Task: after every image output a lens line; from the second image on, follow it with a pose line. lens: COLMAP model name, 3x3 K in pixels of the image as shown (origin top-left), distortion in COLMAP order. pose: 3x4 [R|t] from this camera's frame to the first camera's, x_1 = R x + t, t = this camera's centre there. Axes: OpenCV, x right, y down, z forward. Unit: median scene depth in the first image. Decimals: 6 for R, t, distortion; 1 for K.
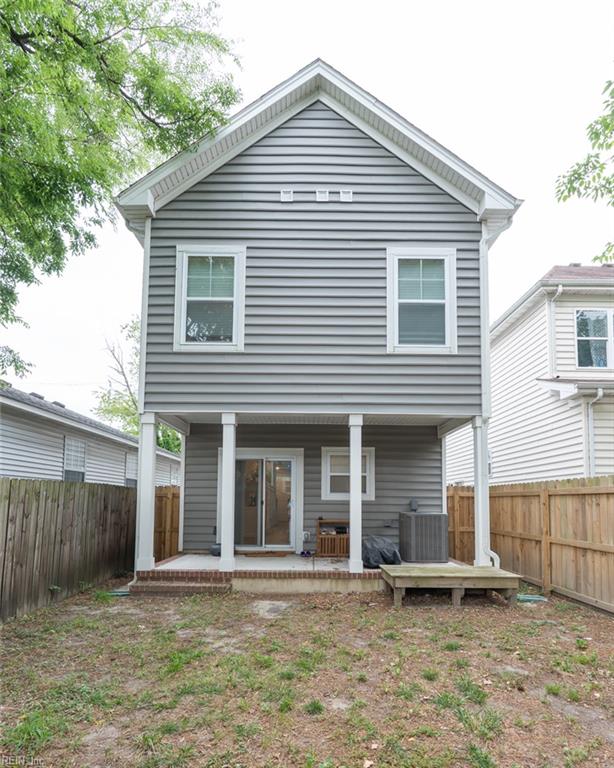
lens RADIAL K [[399.2, 0, 308.1], [0, 399.2, 404.5], [0, 0, 1]] dist [-0.002063, 0.000054]
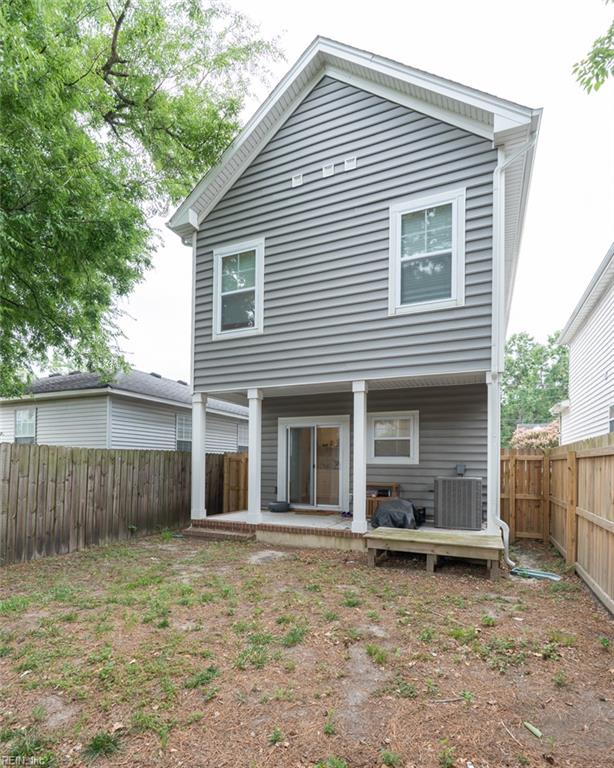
lens RADIAL K [[393.5, 0, 307.0], [0, 393.5, 384.0], [0, 0, 1]] dist [-0.000101, 0.000440]
pose [[0.913582, -0.079939, -0.398721, 0.377869], [0.093605, 0.995498, 0.014889, 0.004898], [0.395736, -0.050925, 0.916951, 0.019628]]
